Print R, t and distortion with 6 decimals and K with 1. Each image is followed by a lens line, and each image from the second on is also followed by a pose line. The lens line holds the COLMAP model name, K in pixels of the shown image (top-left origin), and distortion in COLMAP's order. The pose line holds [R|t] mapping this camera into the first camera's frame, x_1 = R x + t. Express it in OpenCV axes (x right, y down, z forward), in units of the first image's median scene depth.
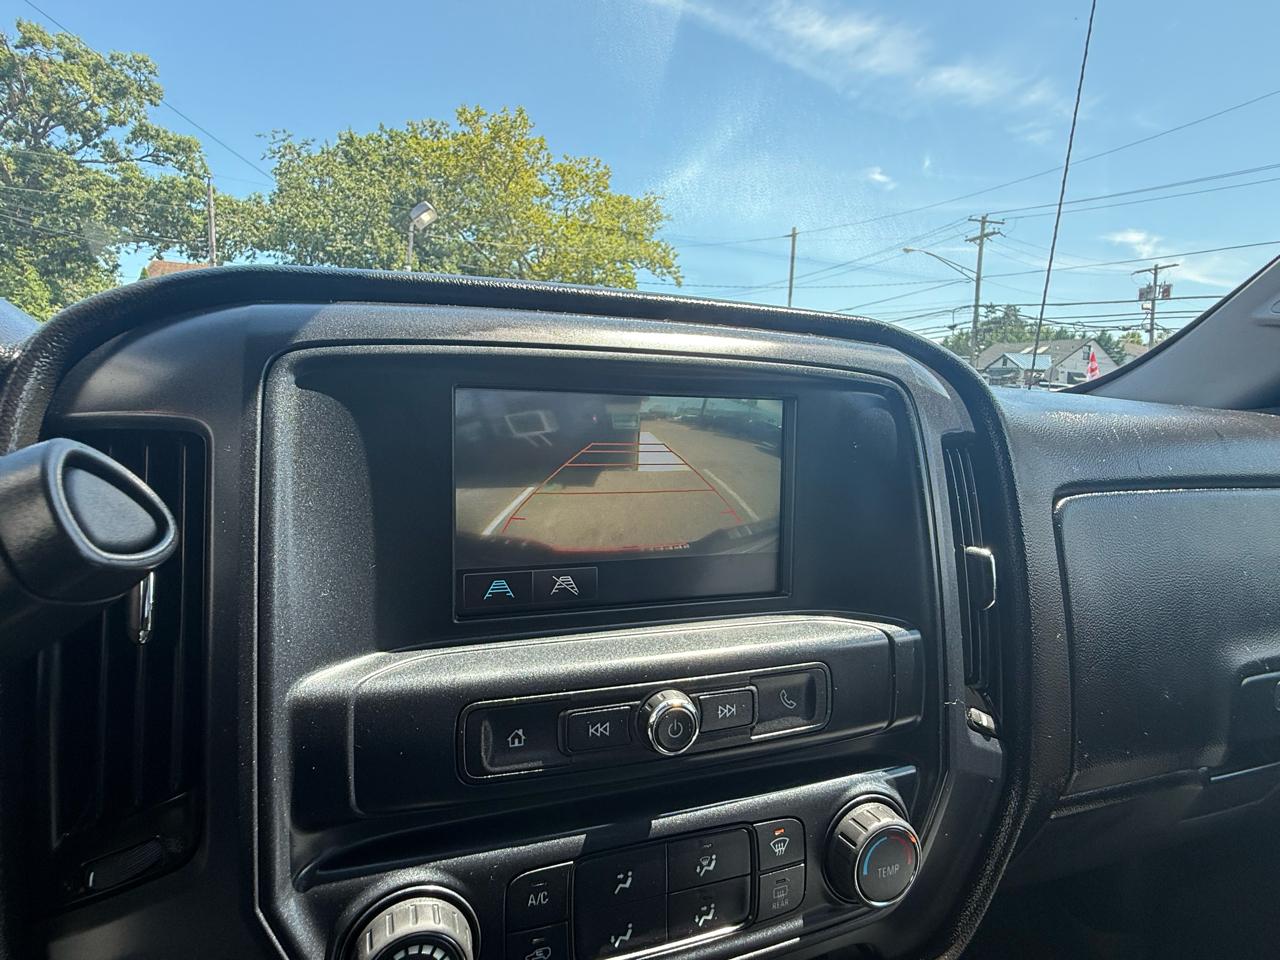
lens RADIAL K [[661.0, 0, 615.2], [0, 661.0, 479.6], [0, 0, 1]] dist [0.002939, -0.002072]
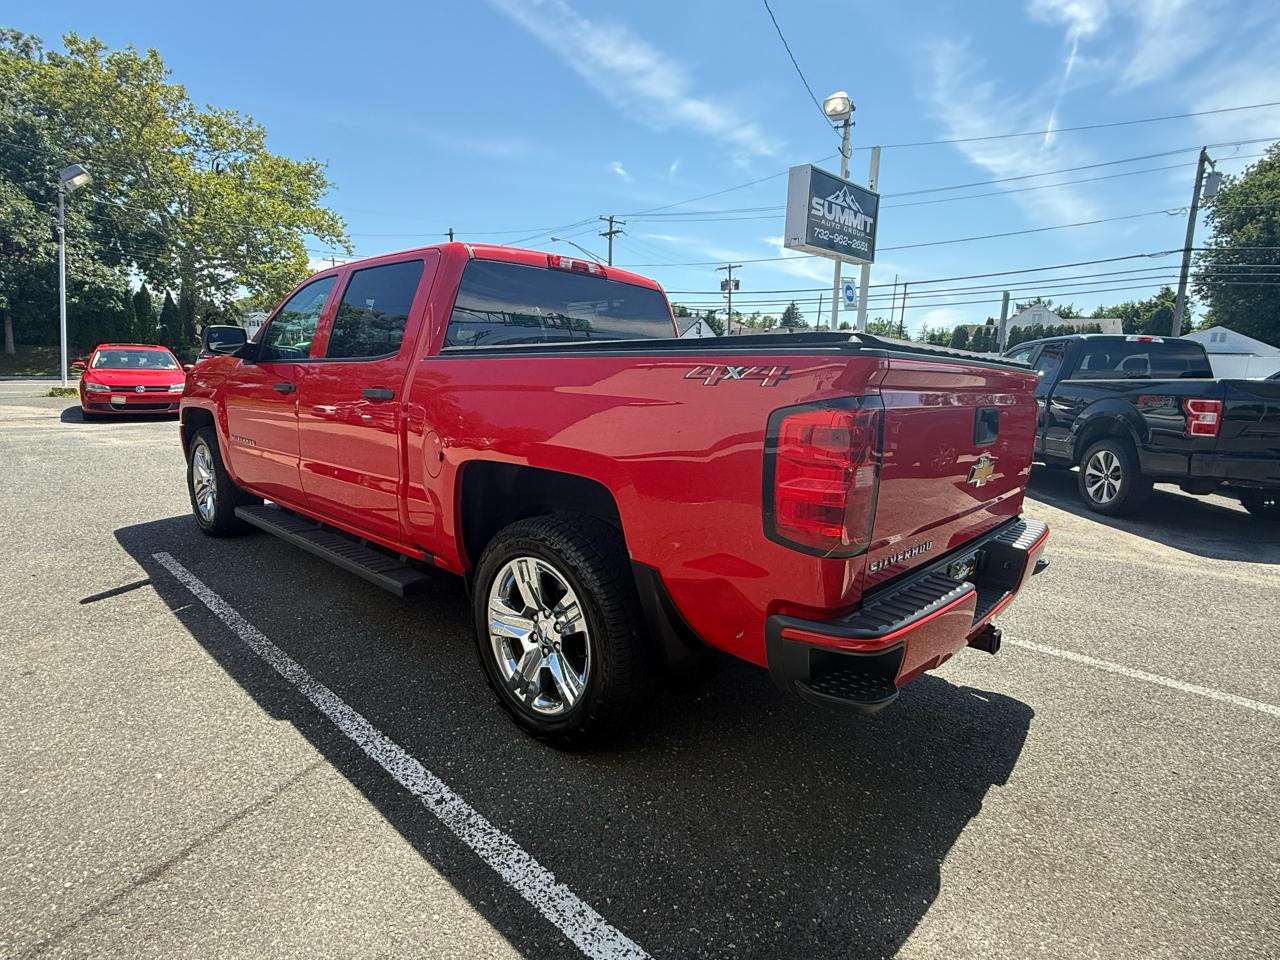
lens RADIAL K [[661.0, 0, 635.1], [0, 661.0, 472.9], [0, 0, 1]] dist [0.002939, -0.002072]
pose [[0.880672, -0.076280, 0.467544, -0.023277], [0.057902, 0.996884, 0.053577, 0.020640], [-0.470174, -0.020112, 0.882345, -0.144541]]
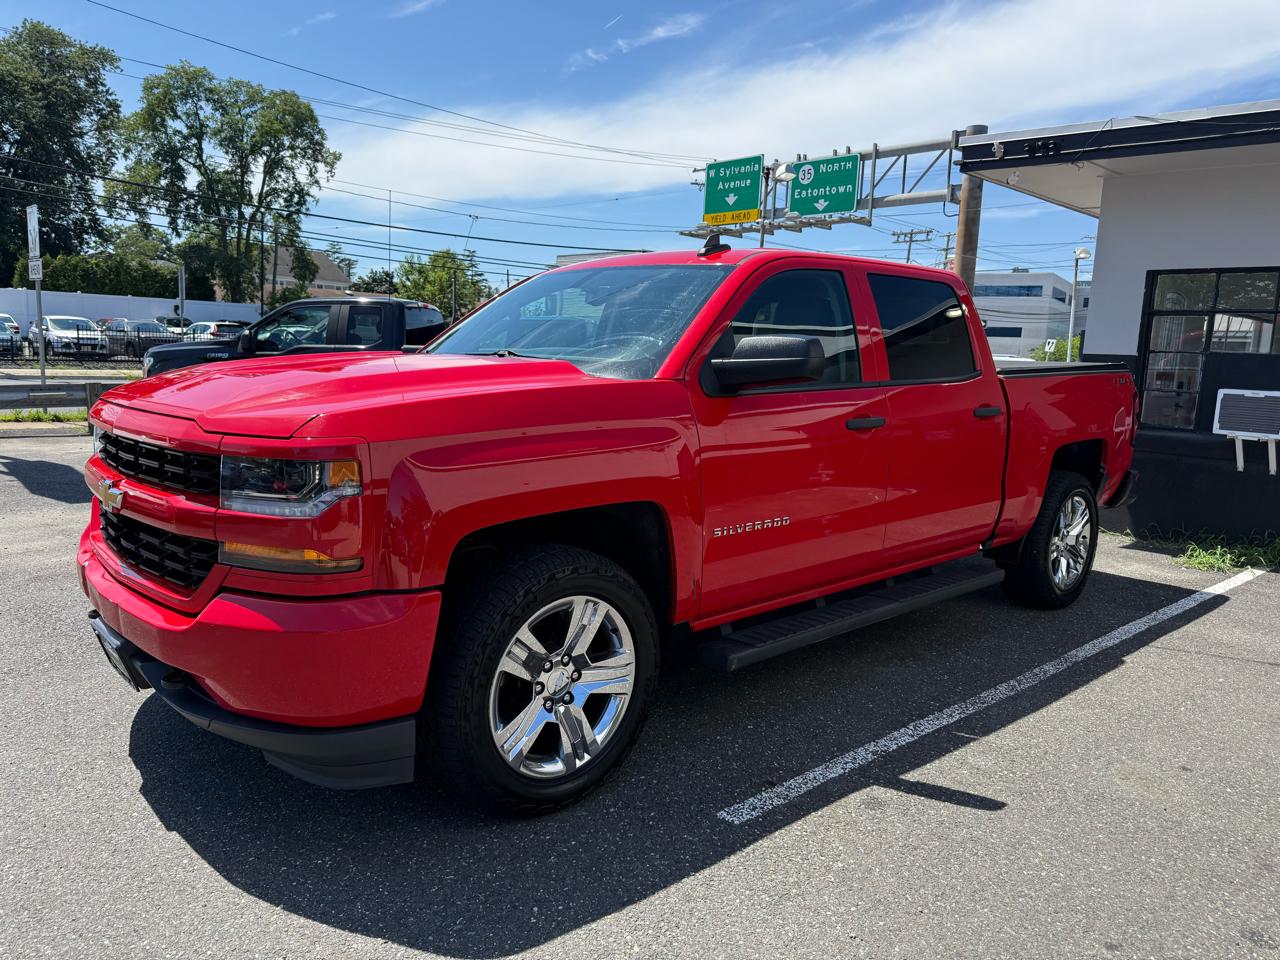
lens RADIAL K [[908.3, 0, 640.1], [0, 908.3, 484.7], [0, 0, 1]] dist [0.024846, -0.039931]
pose [[-0.401053, -0.180851, 0.898025, -0.110017], [0.075767, 0.970411, 0.229266, -0.010375], [-0.912916, 0.159989, -0.375484, 0.043860]]
